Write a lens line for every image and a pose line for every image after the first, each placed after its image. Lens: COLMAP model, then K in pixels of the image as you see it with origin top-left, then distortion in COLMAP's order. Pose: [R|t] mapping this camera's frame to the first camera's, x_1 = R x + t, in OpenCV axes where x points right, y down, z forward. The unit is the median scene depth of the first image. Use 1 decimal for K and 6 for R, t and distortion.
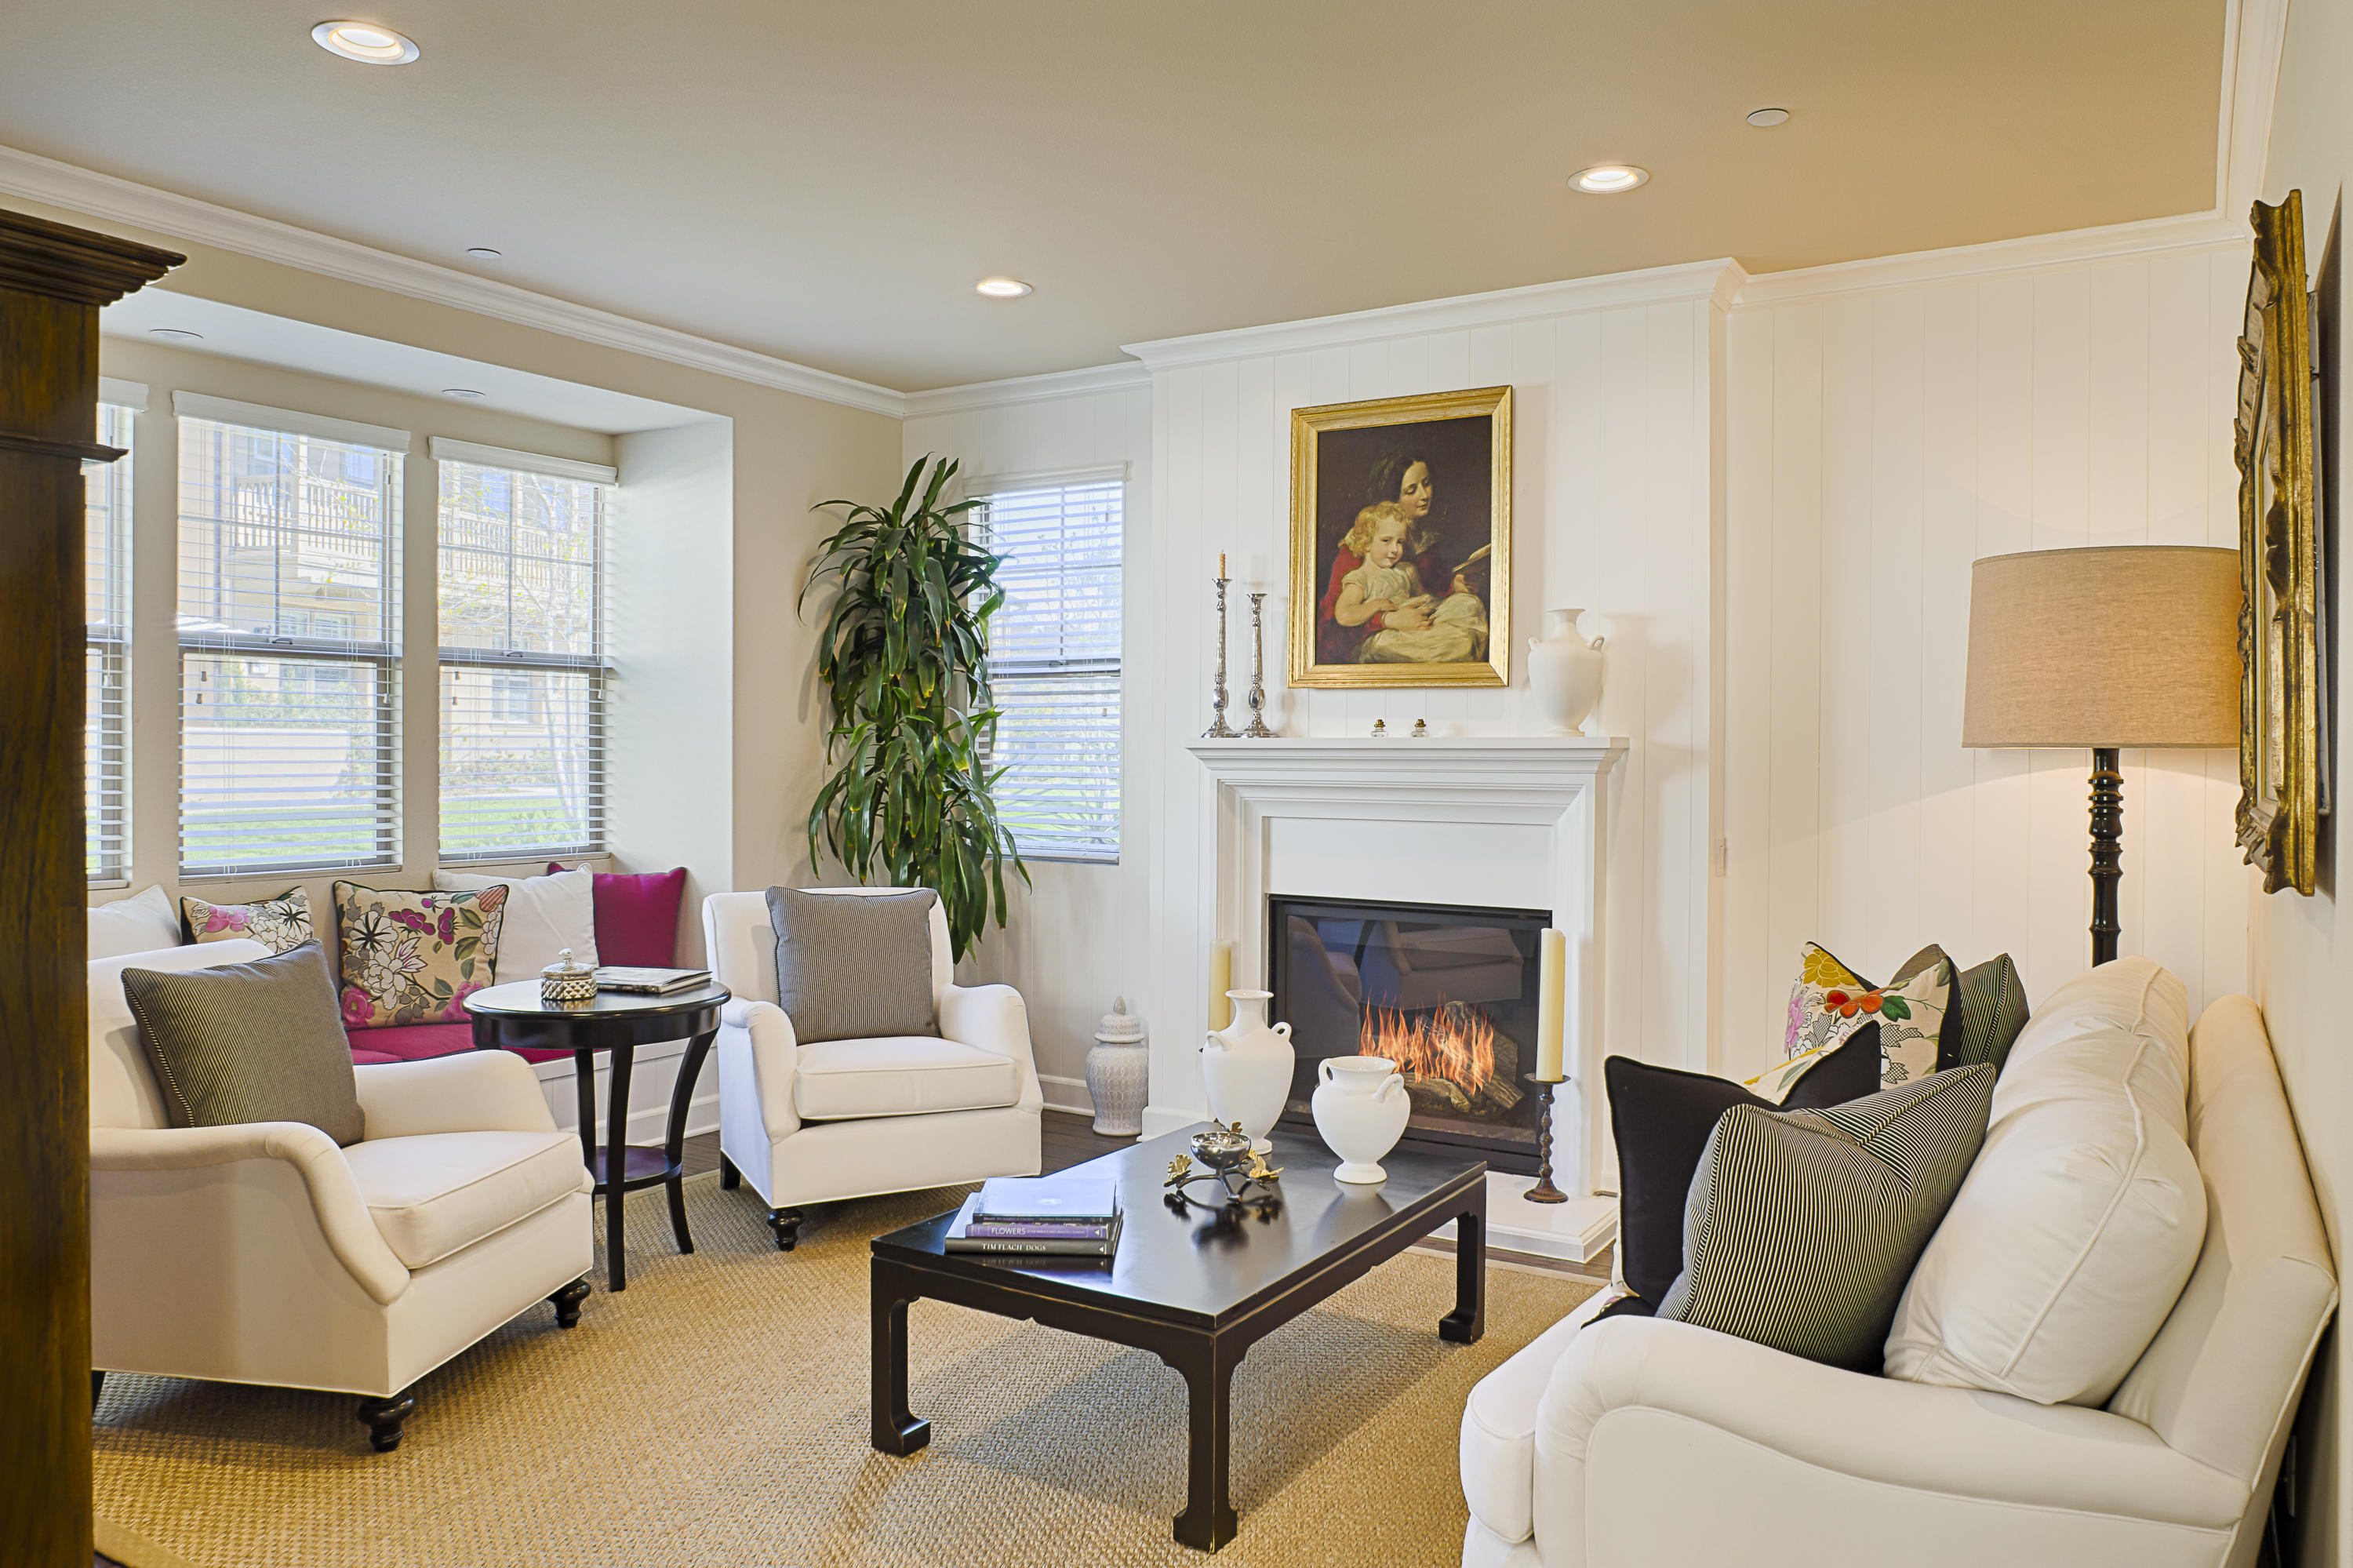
lens RADIAL K [[1639.3, 0, 1169.5], [0, 1639.3, 774.5], [0, 0, 1]] dist [-0.009469, 0.000327]
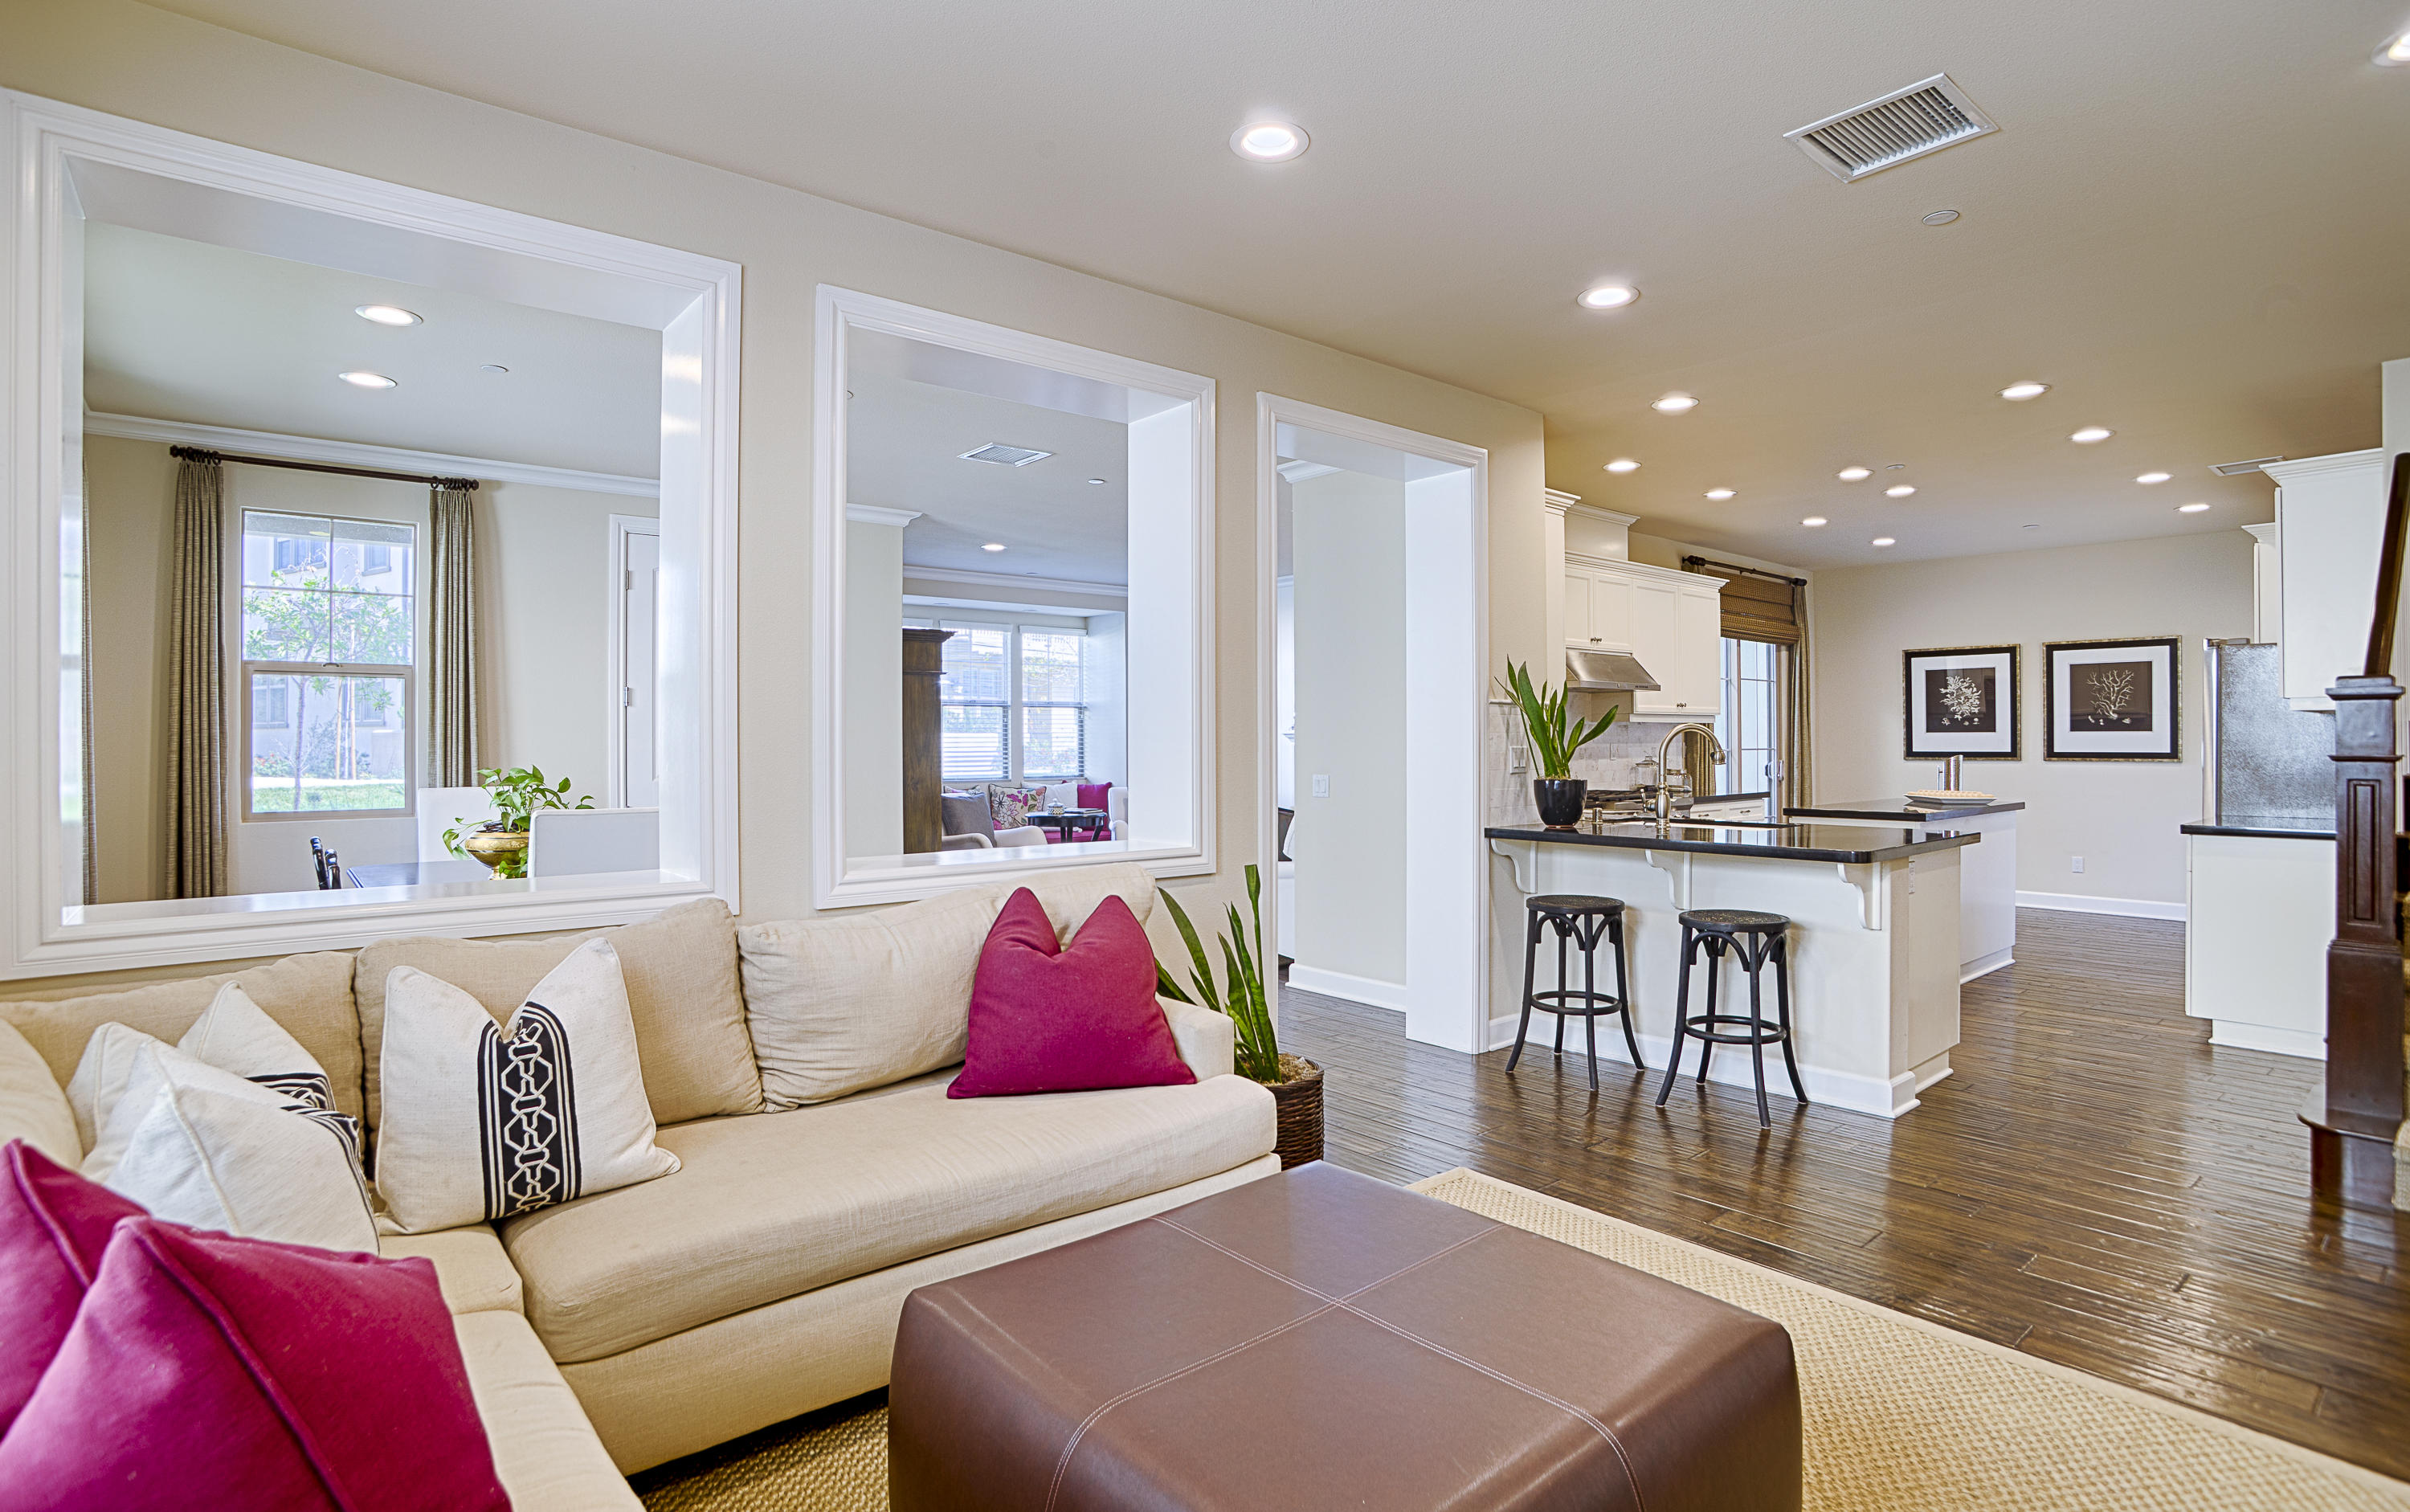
lens RADIAL K [[1233.7, 0, 1212.6], [0, 1233.7, 756.9], [0, 0, 1]] dist [-0.018935, -0.000265]
pose [[0.956942, -0.004146, -0.290251, 0.465062], [0.001546, 0.999957, -0.009189, 0.037413], [0.290276, 0.008345, 0.956907, -0.902885]]
